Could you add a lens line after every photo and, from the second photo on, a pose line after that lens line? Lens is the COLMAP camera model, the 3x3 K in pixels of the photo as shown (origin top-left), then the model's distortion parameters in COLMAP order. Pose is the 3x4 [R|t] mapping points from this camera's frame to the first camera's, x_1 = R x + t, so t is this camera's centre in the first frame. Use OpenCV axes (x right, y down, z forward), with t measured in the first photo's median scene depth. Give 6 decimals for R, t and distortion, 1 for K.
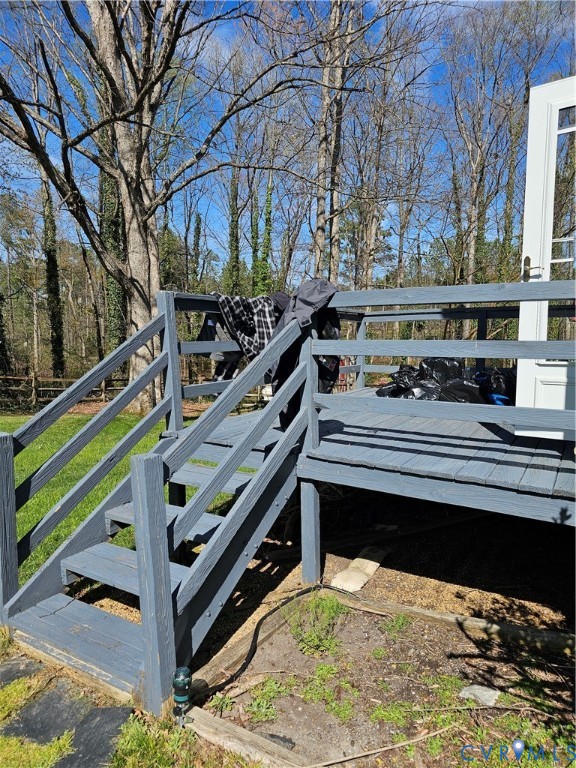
lens RADIAL K [[509.4, 0, 286.6], [0, 509.4, 387.5], [0, 0, 1]] dist [0.017804, -0.015674]
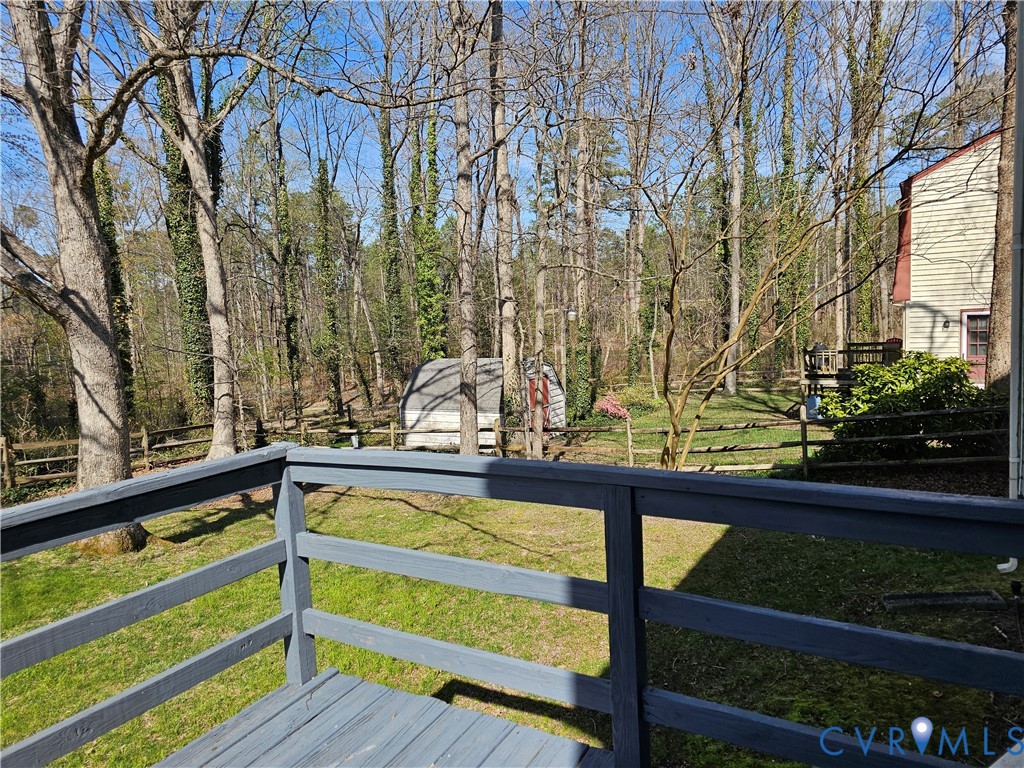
lens RADIAL K [[679.2, 0, 513.5], [0, 679.2, 379.7], [0, 0, 1]] dist [0.017804, -0.015674]
pose [[0.998724, -0.050258, 0.004847, 0.087369], [0.050276, 0.998729, -0.003566, -0.055469], [-0.004662, 0.003805, 0.999982, 0.171060]]
